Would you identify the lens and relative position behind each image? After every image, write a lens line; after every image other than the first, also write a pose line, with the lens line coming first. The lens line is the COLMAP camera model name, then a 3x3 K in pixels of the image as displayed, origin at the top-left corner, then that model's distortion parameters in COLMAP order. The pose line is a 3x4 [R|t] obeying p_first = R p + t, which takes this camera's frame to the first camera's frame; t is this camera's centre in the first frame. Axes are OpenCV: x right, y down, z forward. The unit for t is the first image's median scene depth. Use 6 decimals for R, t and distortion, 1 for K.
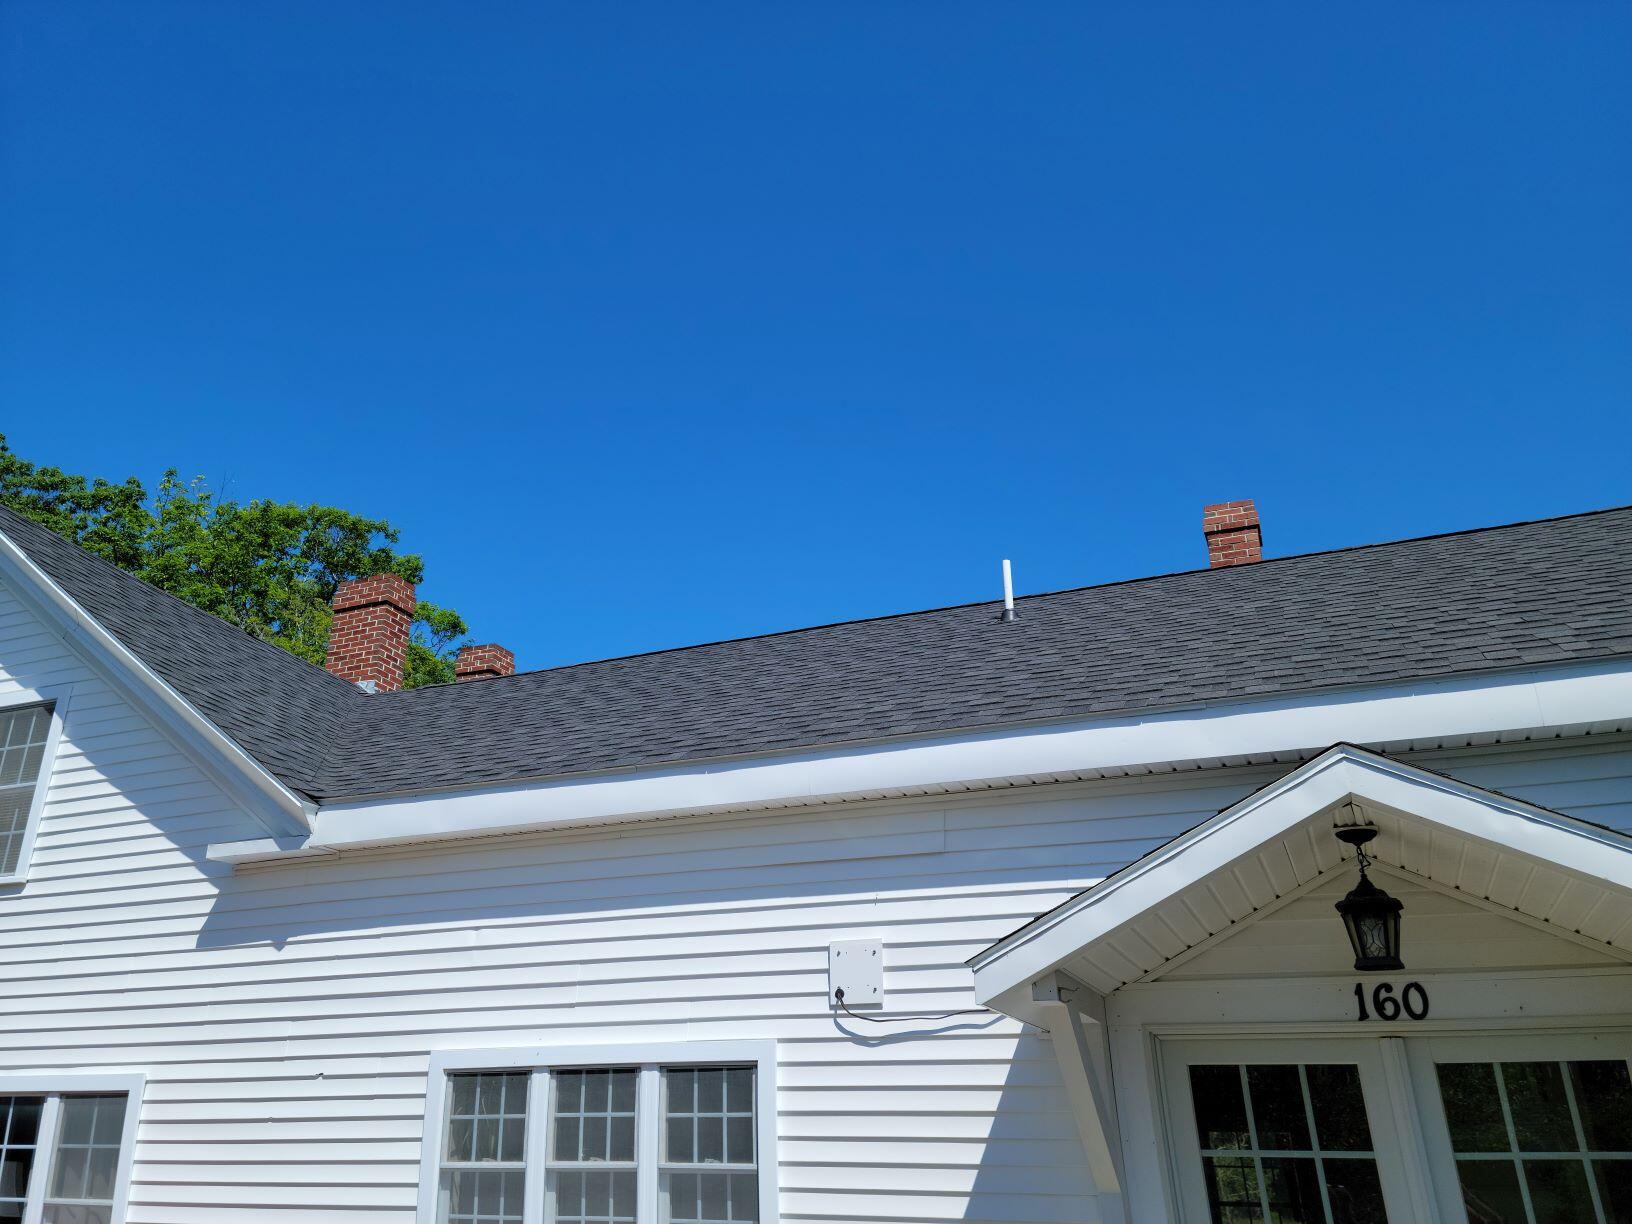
lens RADIAL K [[1256.7, 0, 813.8], [0, 1256.7, 651.8], [0, 0, 1]] dist [0.097451, -0.105309]
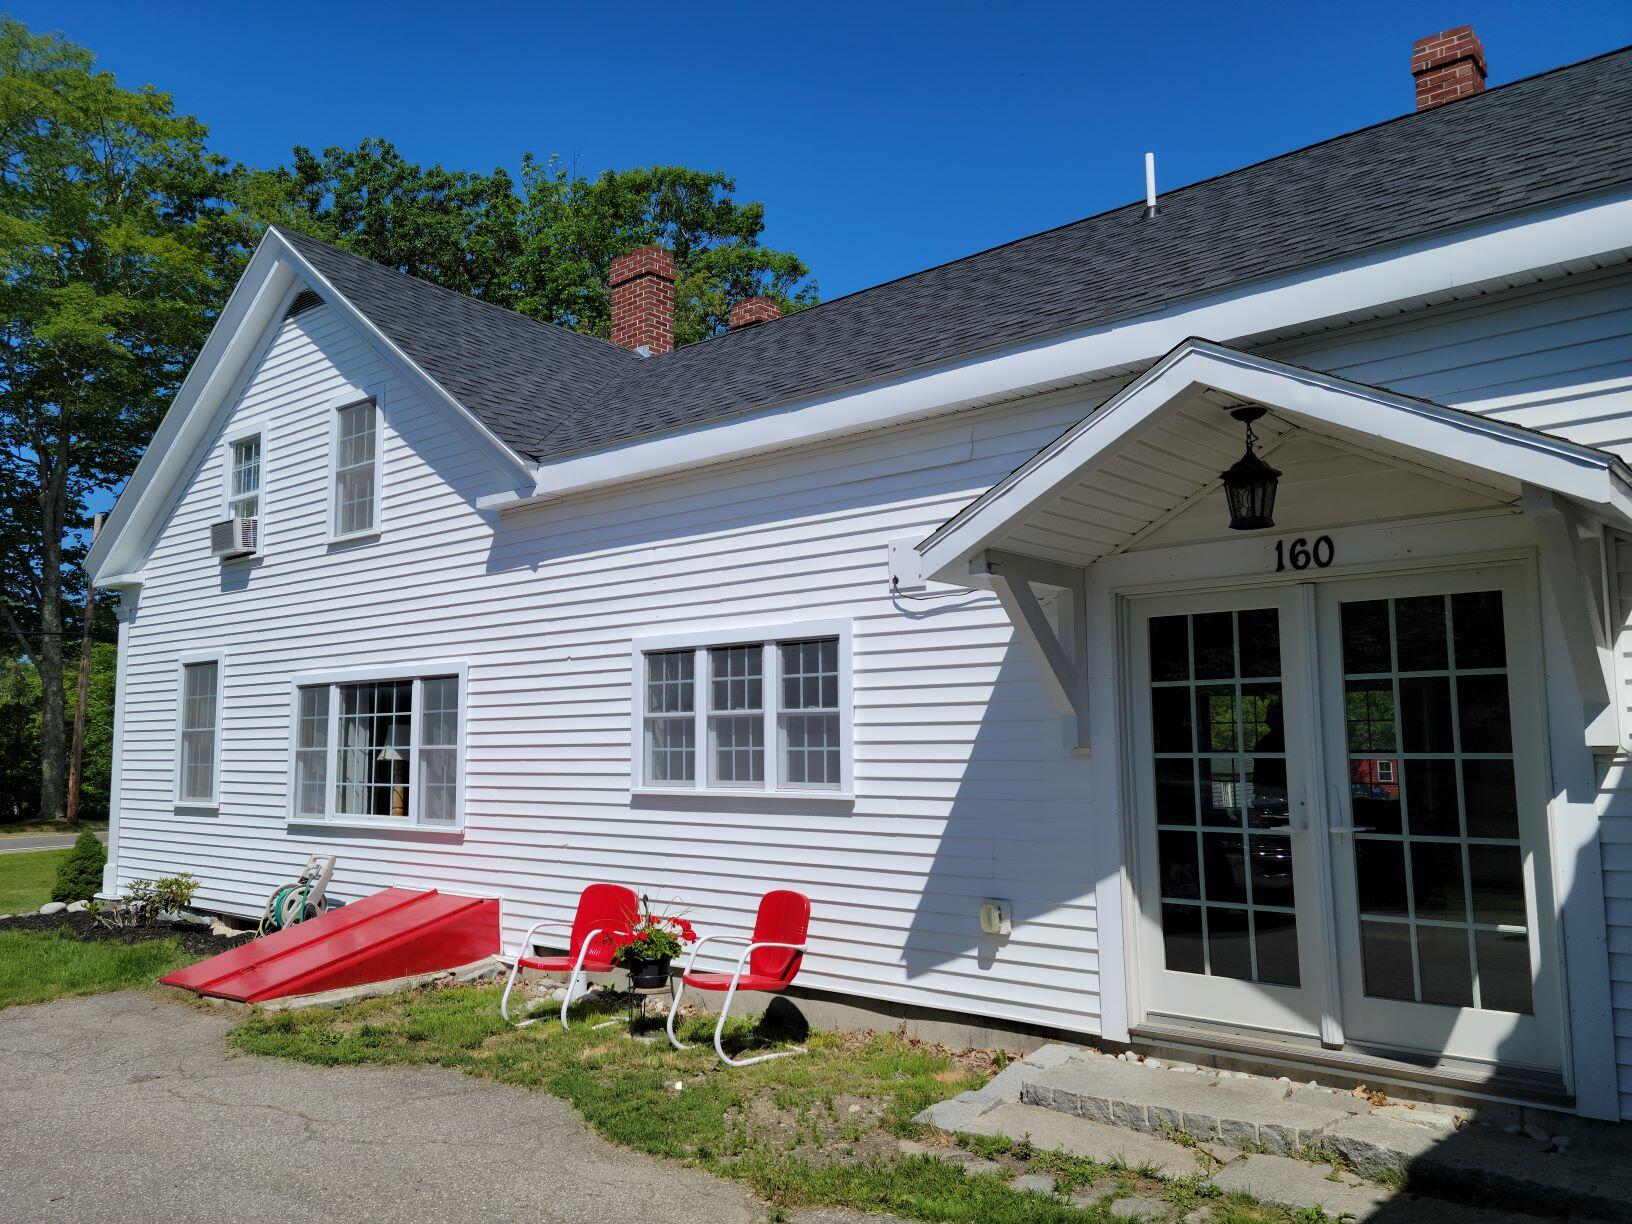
lens RADIAL K [[1284.3, 0, 816.0], [0, 1284.3, 612.0], [0, 0, 1]] dist [0.121432, -0.121099]
pose [[0.941808, -0.048141, -0.332686, 0.311692], [0.133964, 0.961456, 0.240117, -0.011463], [0.308304, -0.270712, 0.911956, -0.155770]]
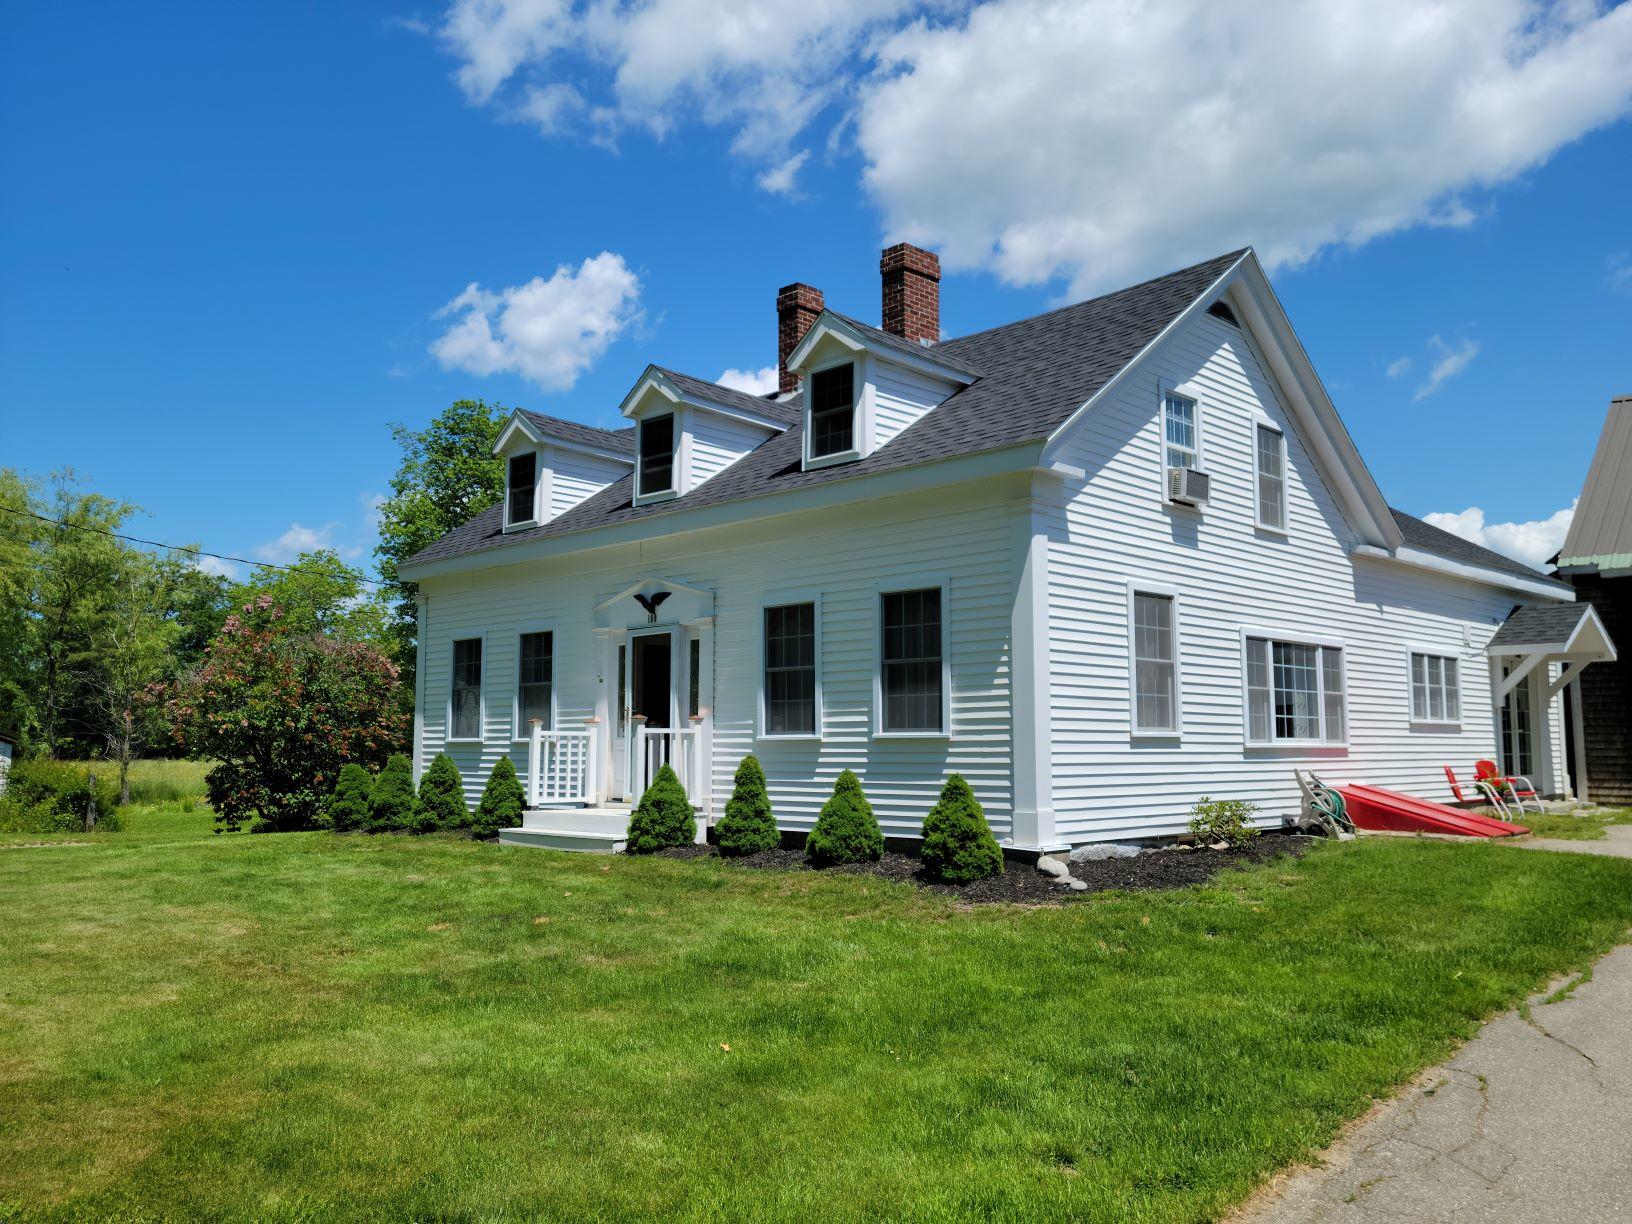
lens RADIAL K [[1284.3, 0, 816.0], [0, 1284.3, 612.0], [0, 0, 1]] dist [0.121432, -0.121099]
pose [[0.385721, 0.088296, 0.918381, -3.052695], [-0.323259, 0.945245, 0.044890, 0.491164], [-0.864131, -0.314190, 0.393144, 0.951421]]
